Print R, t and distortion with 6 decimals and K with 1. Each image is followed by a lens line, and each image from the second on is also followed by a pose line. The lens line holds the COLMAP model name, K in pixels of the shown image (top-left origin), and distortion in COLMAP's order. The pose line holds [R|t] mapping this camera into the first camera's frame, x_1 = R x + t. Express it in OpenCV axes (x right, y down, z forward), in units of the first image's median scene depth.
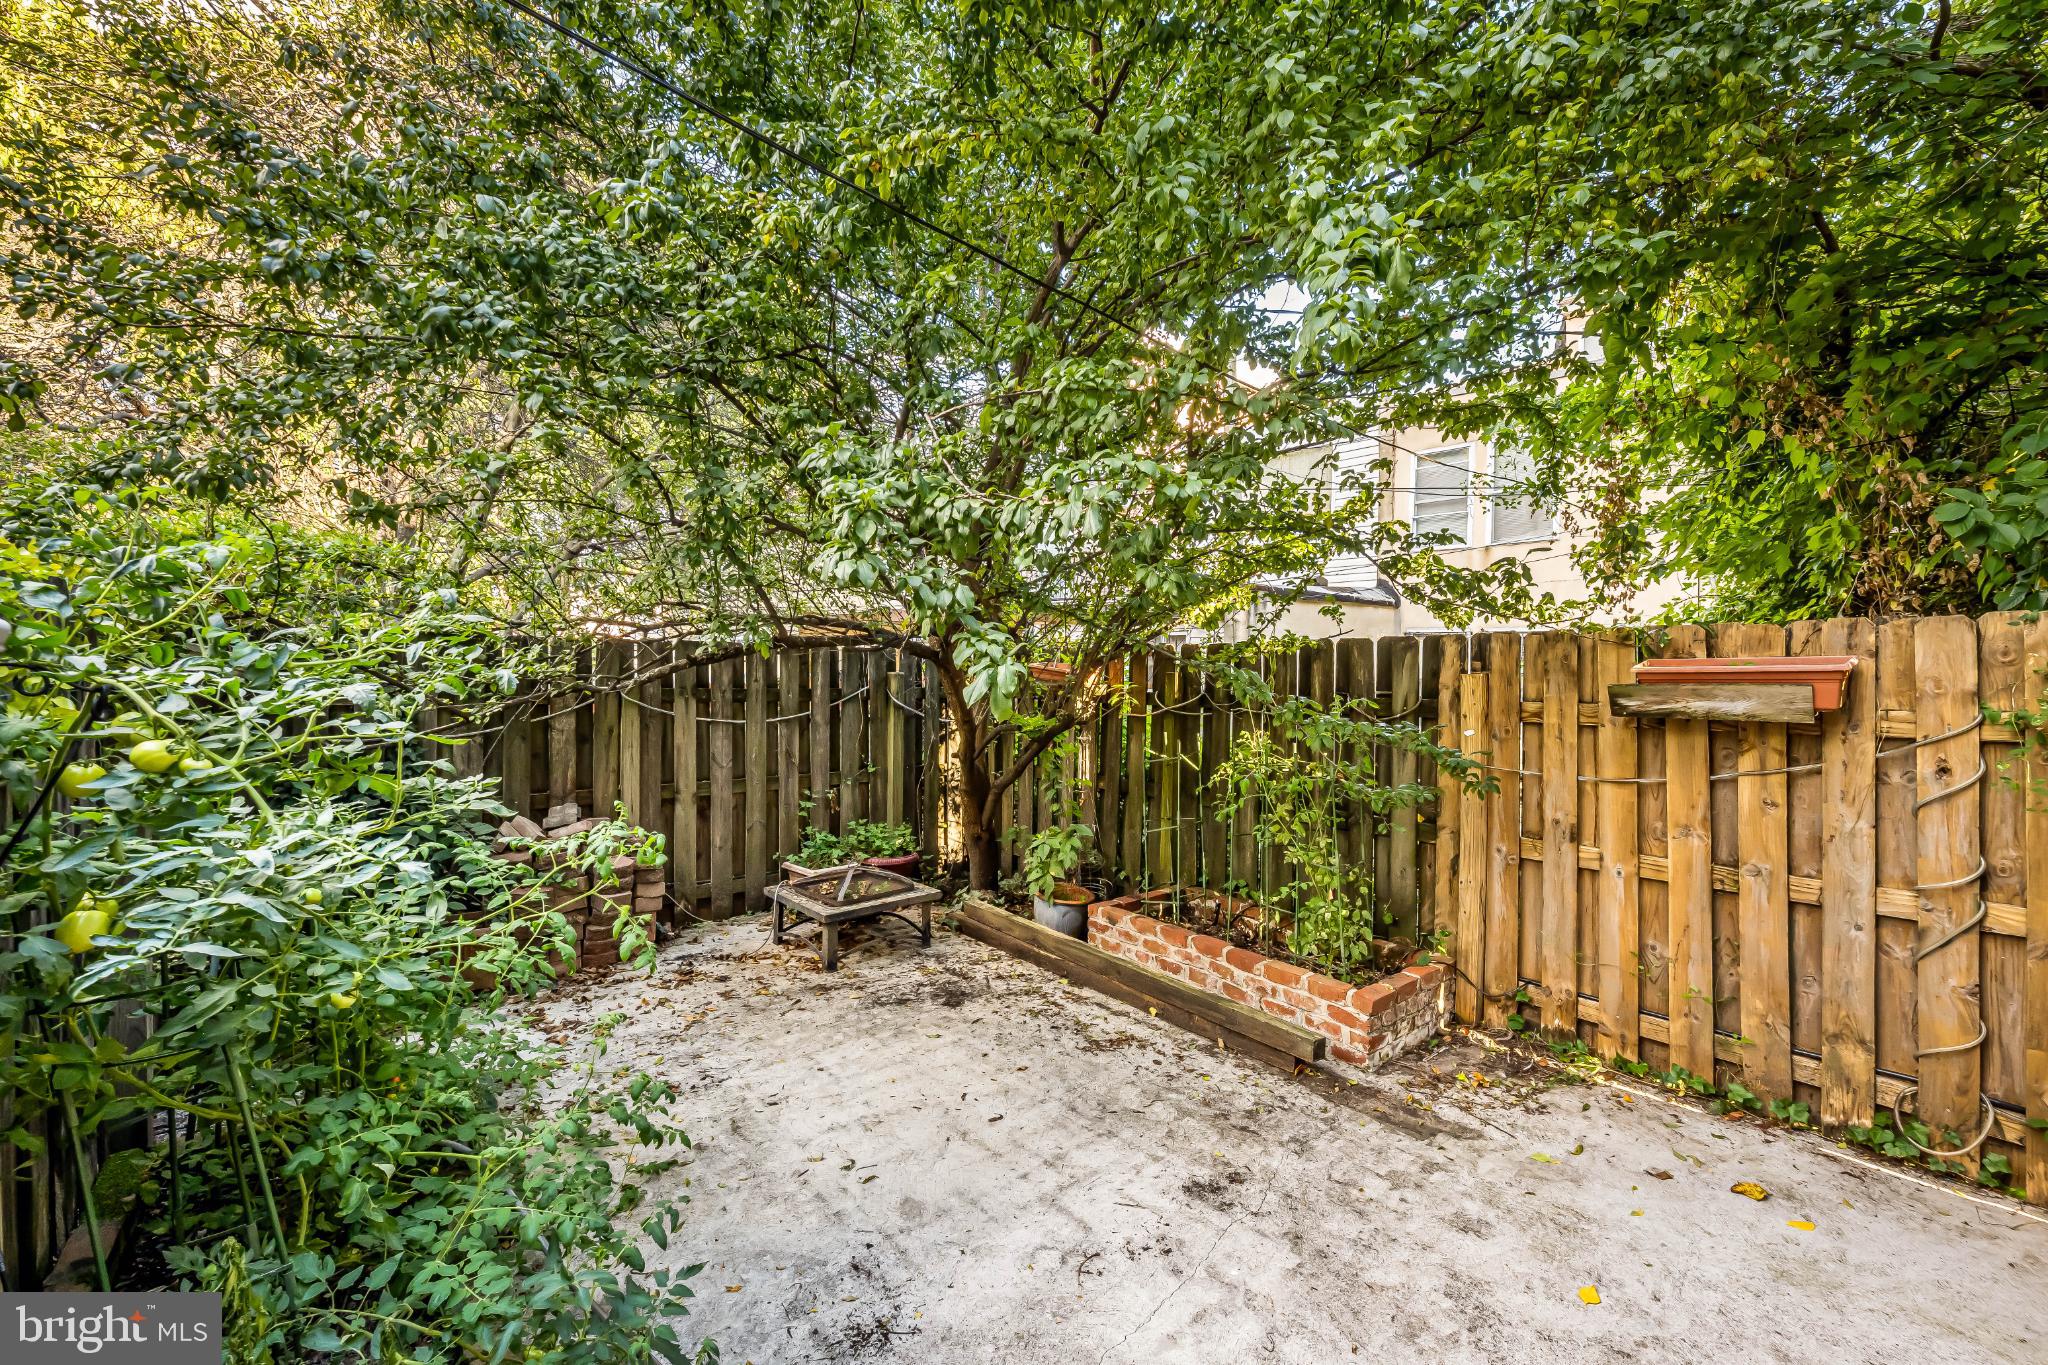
lens RADIAL K [[827.6, 0, 1025.6], [0, 827.6, 678.0], [0, 0, 1]] dist [-0.004565, 0.000030]
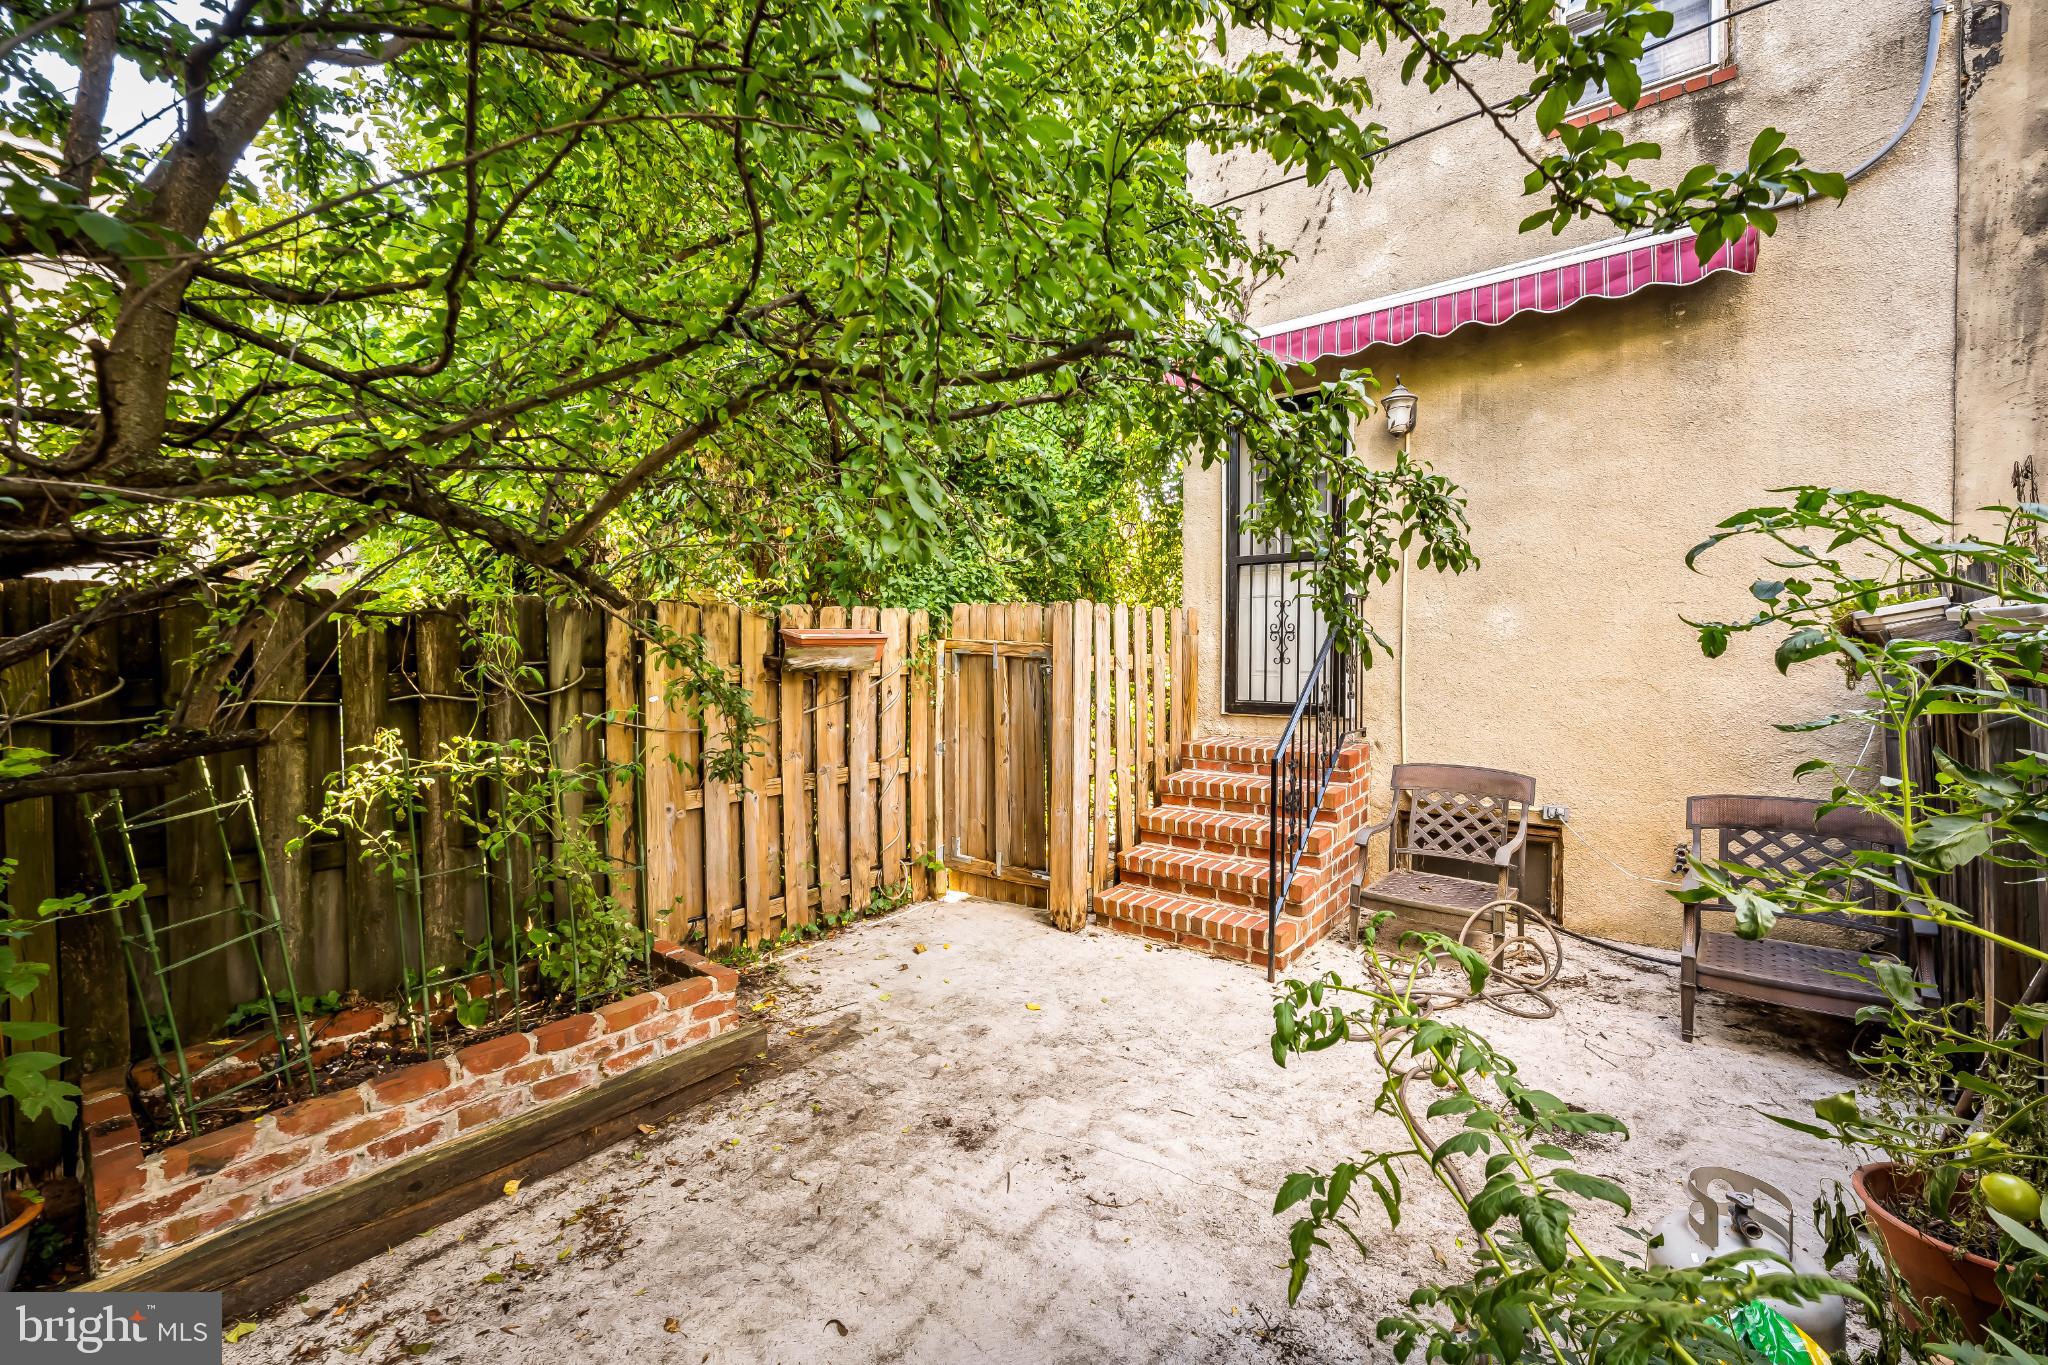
lens RADIAL K [[827.6, 0, 1025.4], [0, 827.6, 667.4], [0, 0, 1]] dist [-0.004565, 0.000030]
pose [[-0.219423, -0.029394, 0.975187, -0.603760], [0.006725, 0.999477, 0.031639, -0.000136], [-0.975607, 0.013501, -0.219110, 0.881447]]
